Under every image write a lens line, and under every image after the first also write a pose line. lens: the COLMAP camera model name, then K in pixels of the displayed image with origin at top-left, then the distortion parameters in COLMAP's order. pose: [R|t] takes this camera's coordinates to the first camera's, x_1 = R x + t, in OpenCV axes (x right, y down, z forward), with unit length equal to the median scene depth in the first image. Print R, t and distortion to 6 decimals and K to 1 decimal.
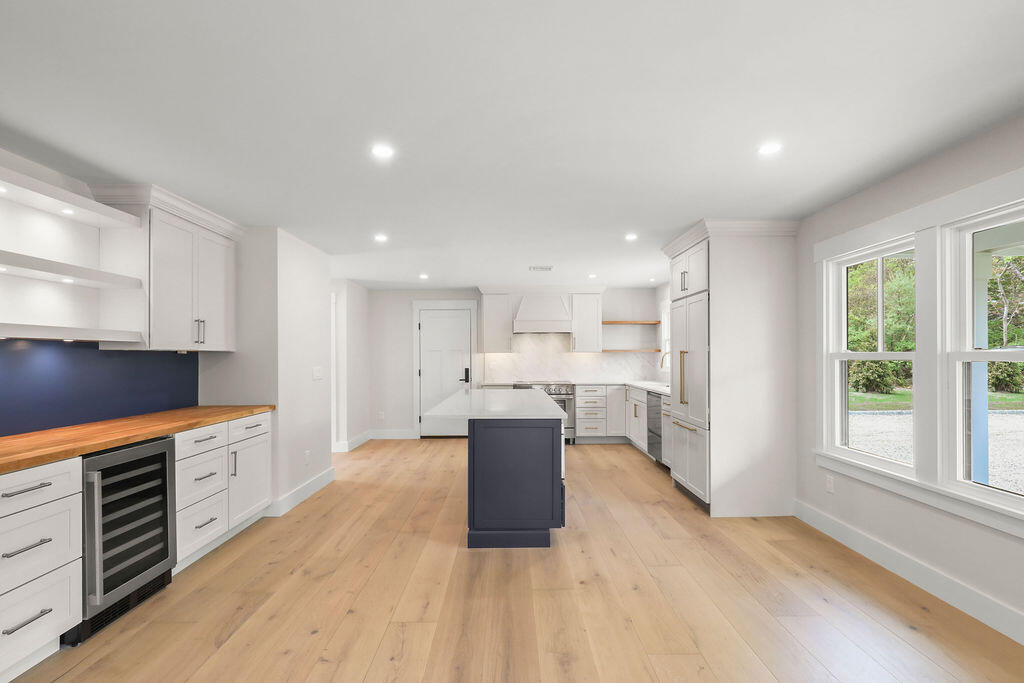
lens RADIAL K [[483.2, 0, 515.6], [0, 483.2, 354.5], [0, 0, 1]] dist [-0.000395, -0.000103]
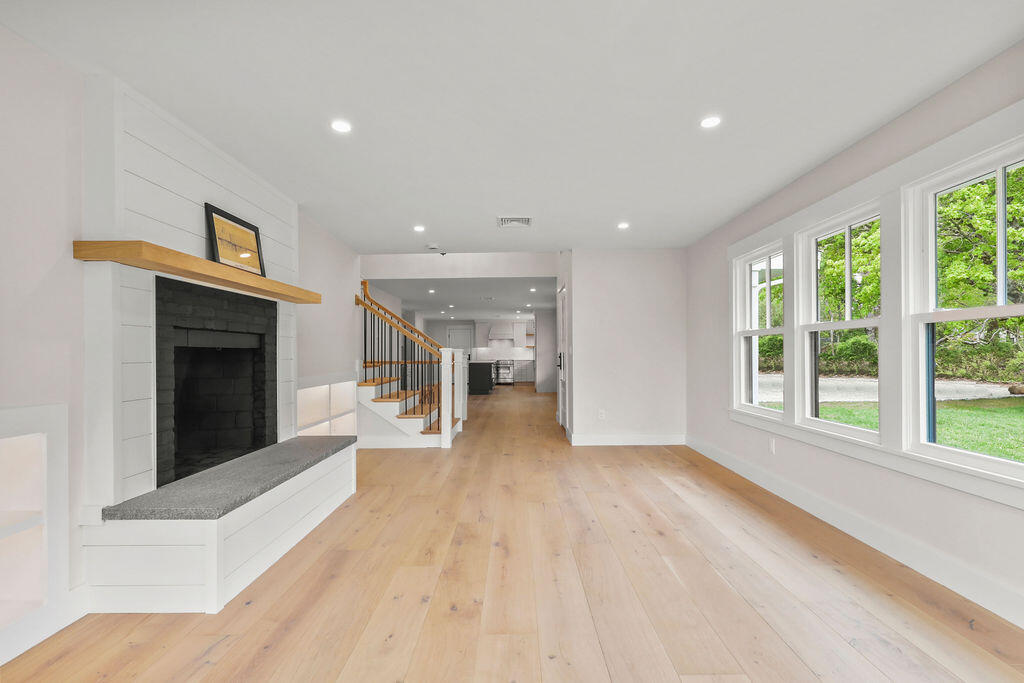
lens RADIAL K [[464.4, 0, 515.0], [0, 464.4, 353.4], [0, 0, 1]] dist [0.001203, 0.000210]
pose [[0.999961, 0.000500, -0.008781, 0.309380], [-0.000470, 0.999994, 0.003477, 0.037831], [0.008783, -0.003472, 0.999955, -2.745074]]
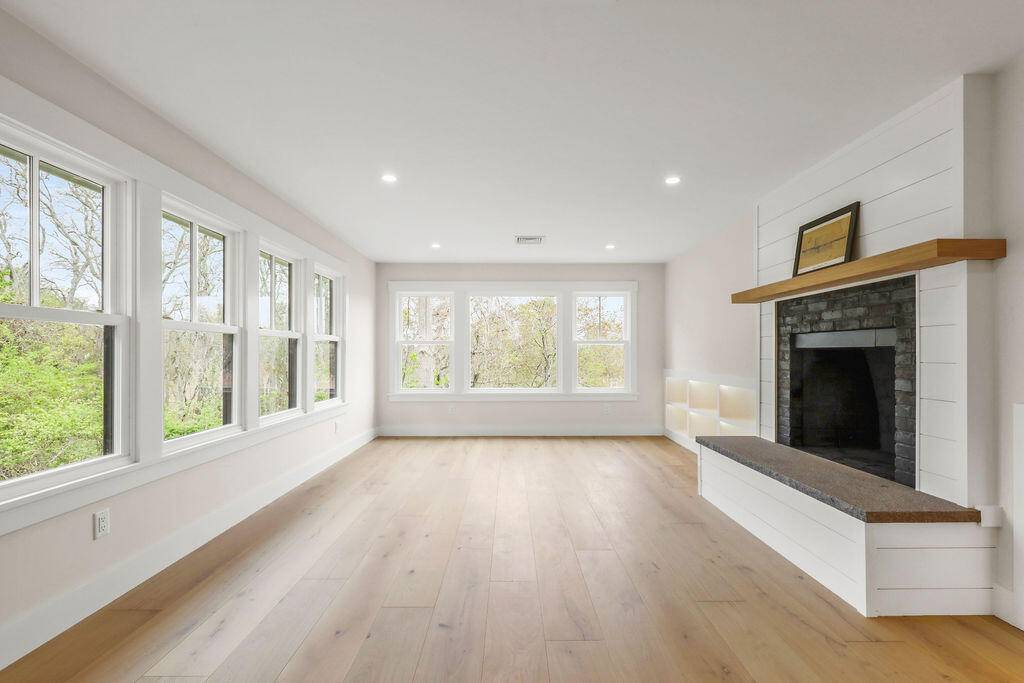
lens RADIAL K [[464.4, 0, 515.0], [0, 464.4, 353.4], [0, 0, 1]] dist [0.001203, 0.000210]
pose [[-0.999973, 0.006221, -0.003905, 0.360235], [0.006236, 0.999974, -0.003719, 0.040920], [0.003882, -0.003743, -0.999985, -1.049854]]
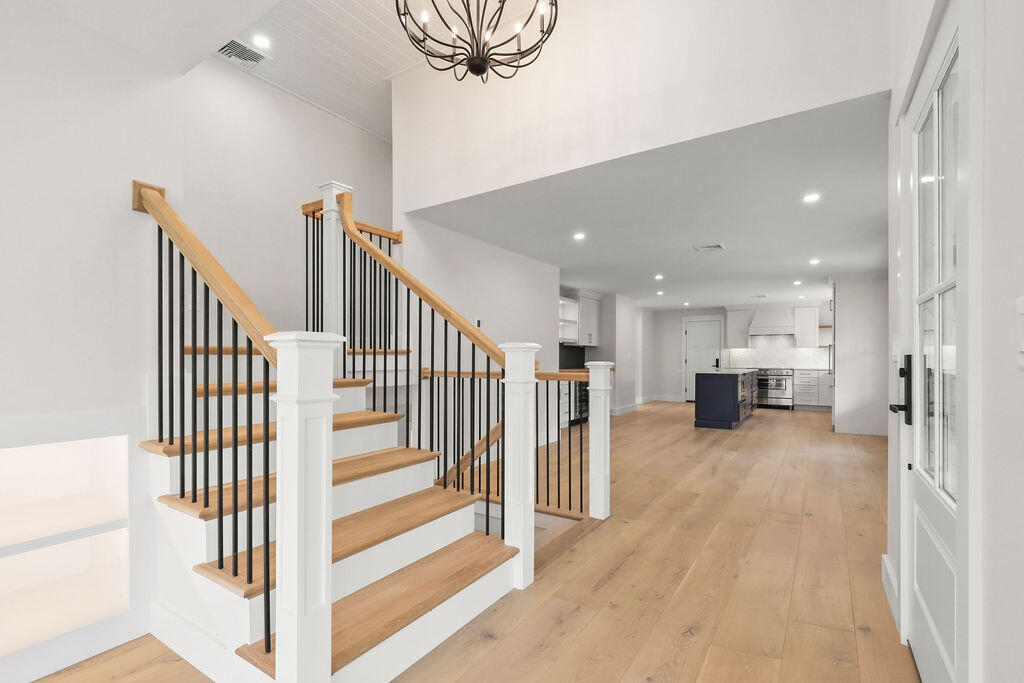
lens RADIAL K [[464.9, 0, 513.3], [0, 464.9, 359.7], [0, 0, 1]] dist [0.000007, 0.000024]
pose [[0.830060, 0.008758, -0.557606, 0.418762], [-0.003535, 0.999939, 0.010442, 0.042708], [0.557663, -0.006696, 0.830040, -1.352765]]
